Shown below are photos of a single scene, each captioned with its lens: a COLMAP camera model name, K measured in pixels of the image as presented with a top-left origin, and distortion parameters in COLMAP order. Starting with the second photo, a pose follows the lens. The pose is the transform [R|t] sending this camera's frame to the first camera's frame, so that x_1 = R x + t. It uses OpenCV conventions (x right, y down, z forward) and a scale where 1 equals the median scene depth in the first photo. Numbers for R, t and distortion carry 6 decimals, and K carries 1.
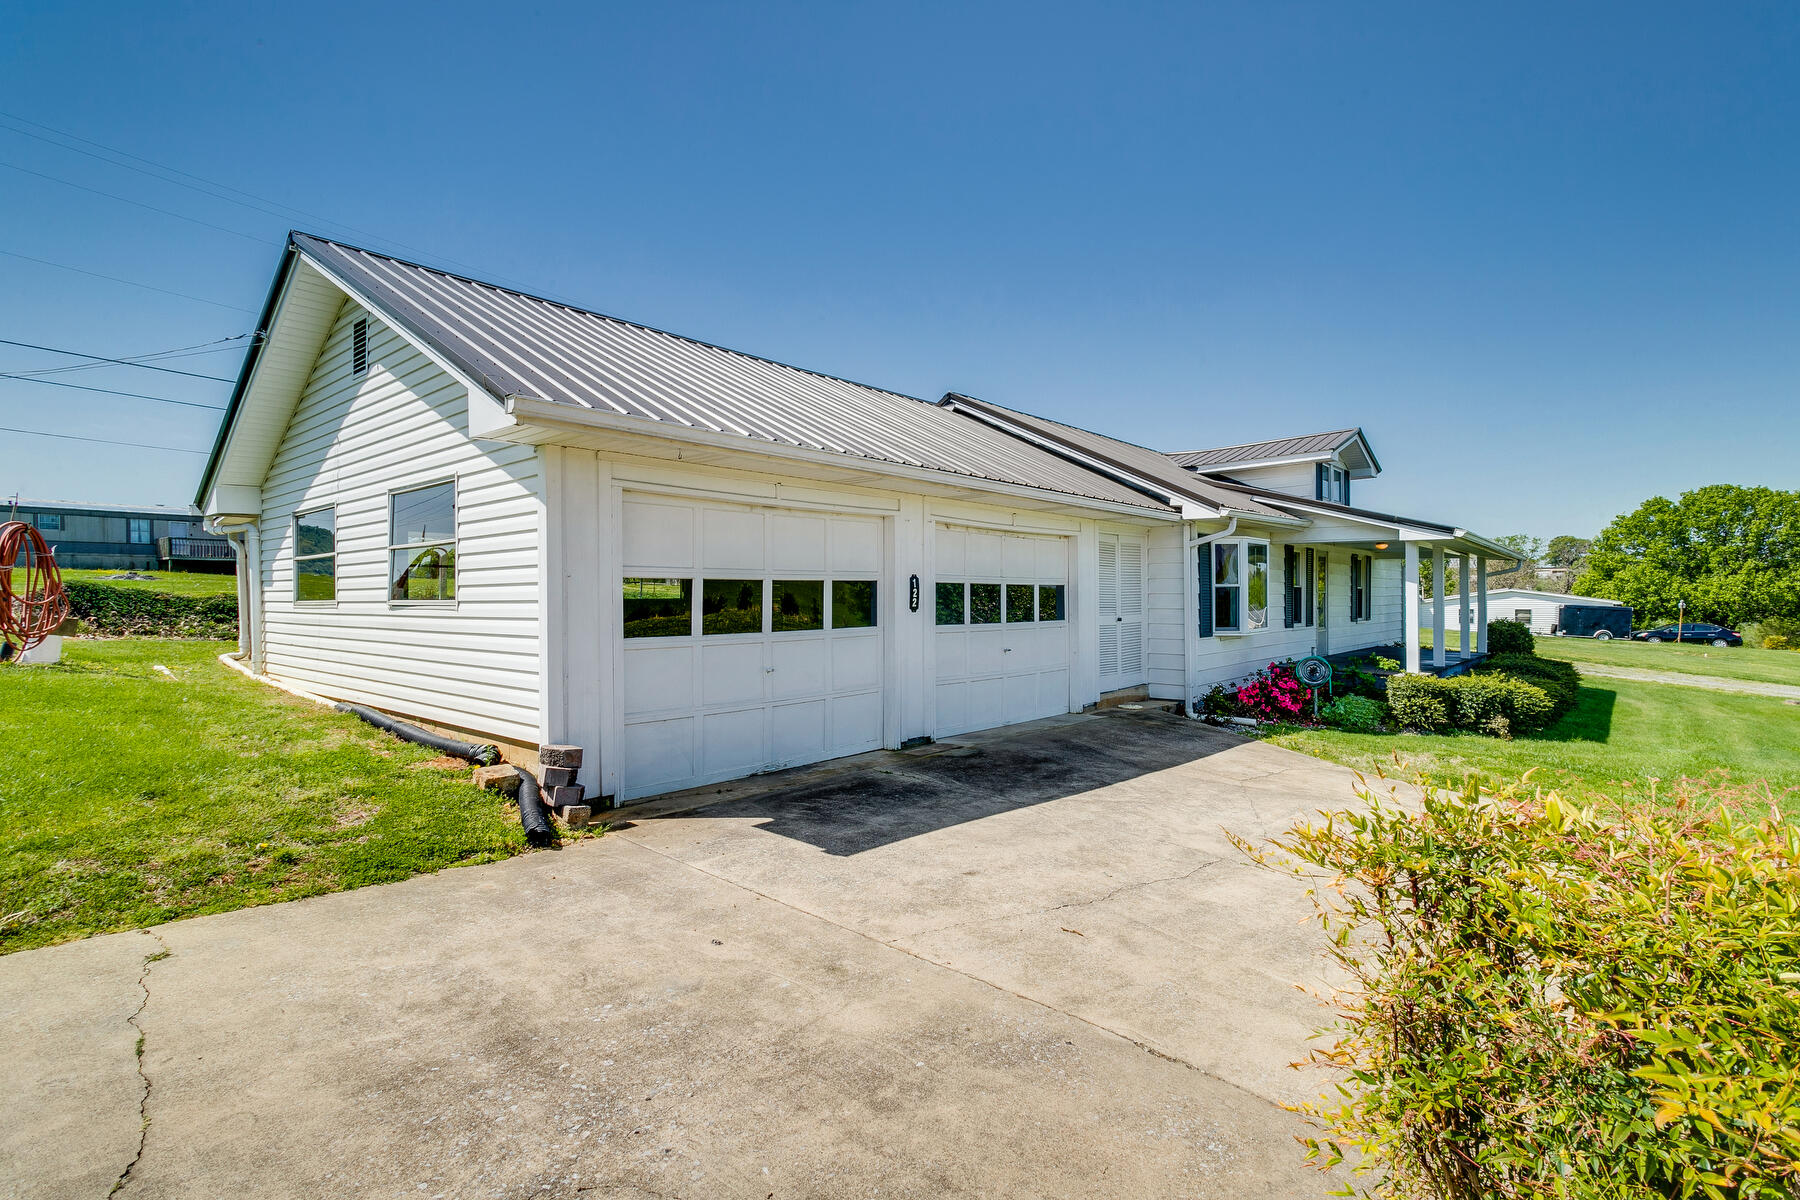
lens RADIAL K [[867.3, 0, 900.0], [0, 867.3, 600.0], [0, 0, 1]] dist [-0.002040, -0.000147]
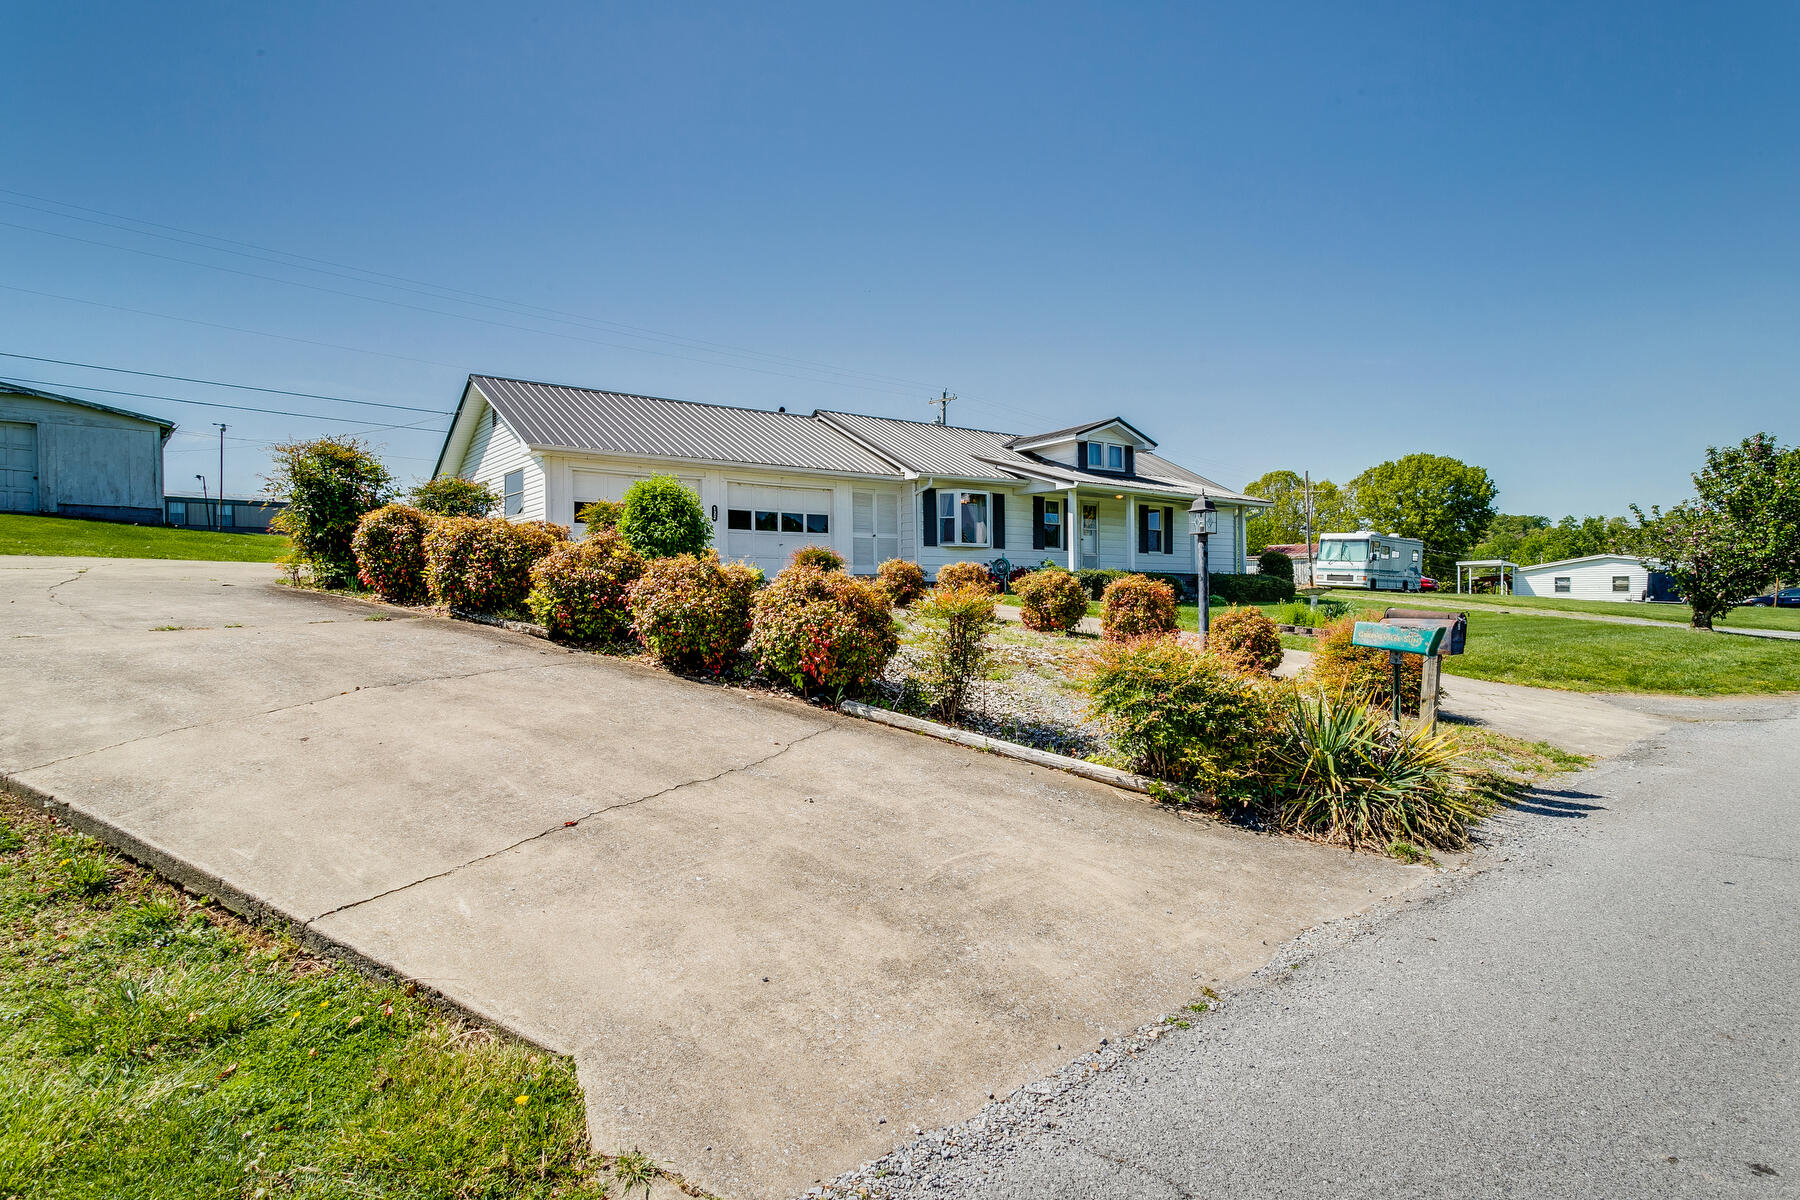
lens RADIAL K [[976.8, 0, 900.0], [0, 976.8, 600.0], [0, 0, 1]] dist [-0.018755, -0.000287]
pose [[0.976246, 0.001704, -0.216660, 0.909658], [-0.000851, 0.999992, 0.004030, 0.180320], [0.216665, -0.003750, 0.976239, -1.199248]]
